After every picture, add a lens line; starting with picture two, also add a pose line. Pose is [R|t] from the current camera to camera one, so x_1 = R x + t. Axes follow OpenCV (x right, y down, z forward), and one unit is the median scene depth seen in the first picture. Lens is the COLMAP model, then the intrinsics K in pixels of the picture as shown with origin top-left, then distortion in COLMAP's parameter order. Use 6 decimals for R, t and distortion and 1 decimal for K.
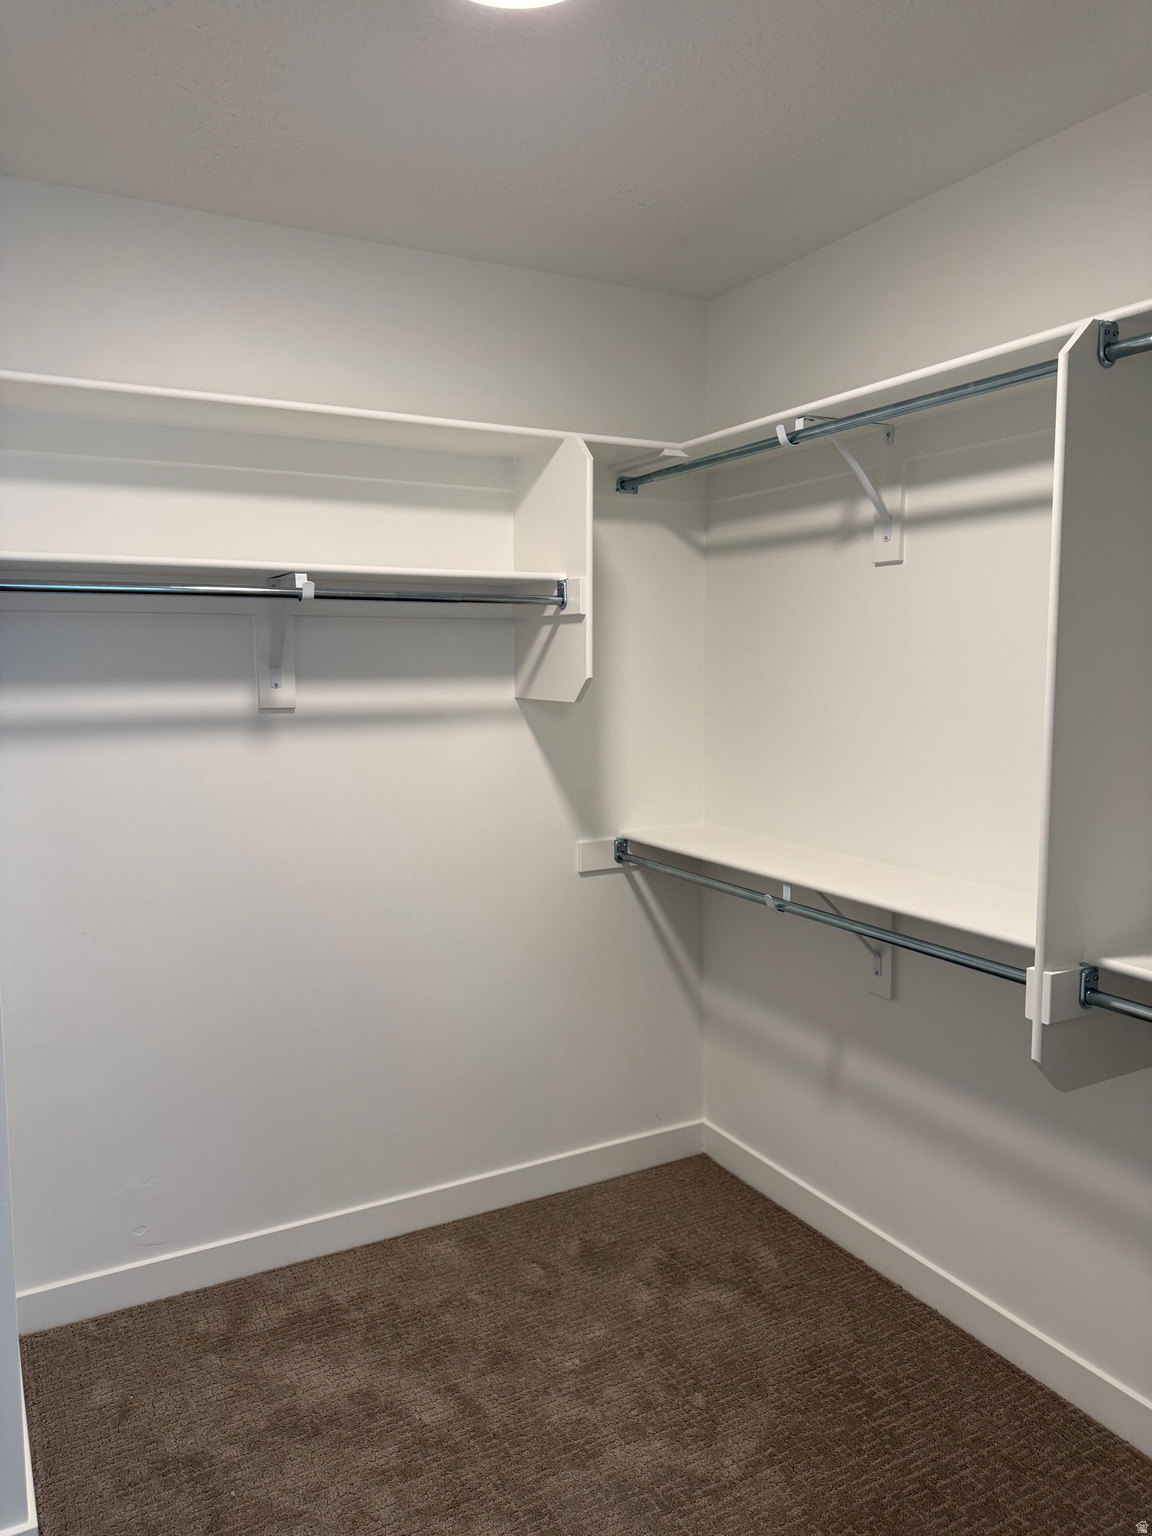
lens RADIAL K [[1077.1, 0, 576.0], [0, 1077.1, 768.0], [0, 0, 1]] dist [0.041417, -0.050116]
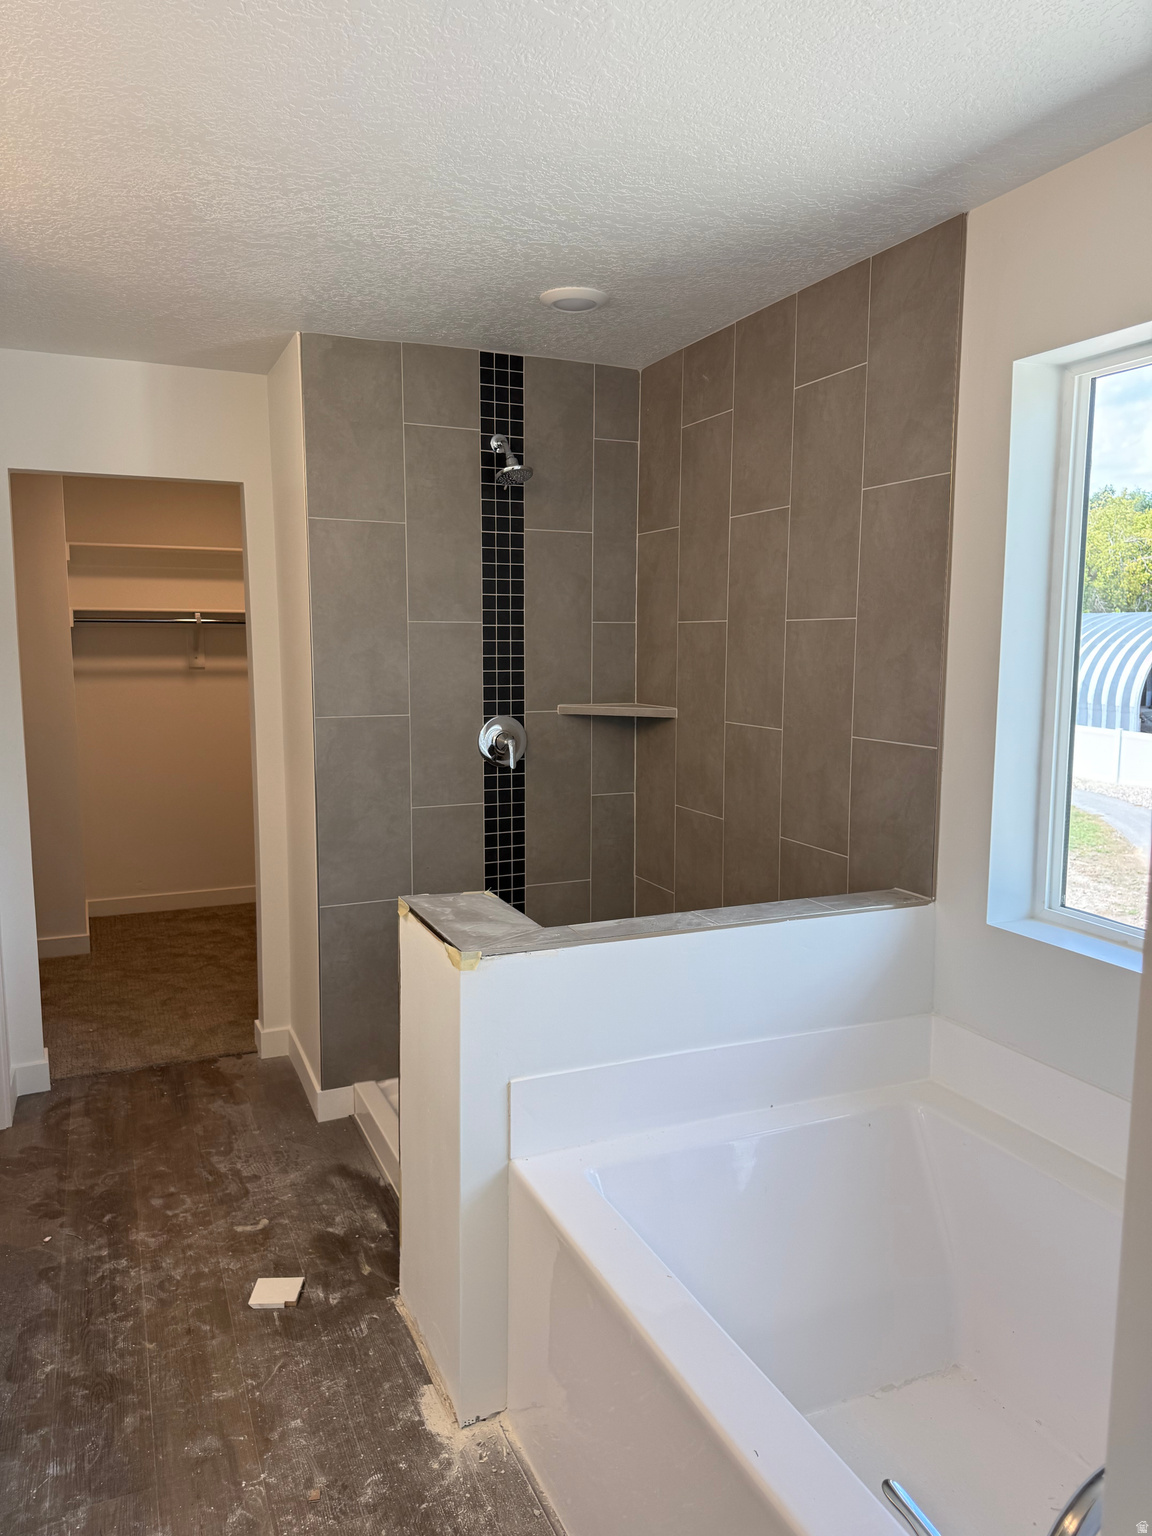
lens RADIAL K [[1050.5, 0, 577.9], [0, 1050.5, 766.9], [0, 0, 1]] dist [0.003798, -0.008653]
pose [[0.997424, 0.017189, -0.069640, 0.660353], [-0.015956, 0.999706, 0.018235, 0.098422], [0.069933, -0.017077, 0.997405, -1.137962]]
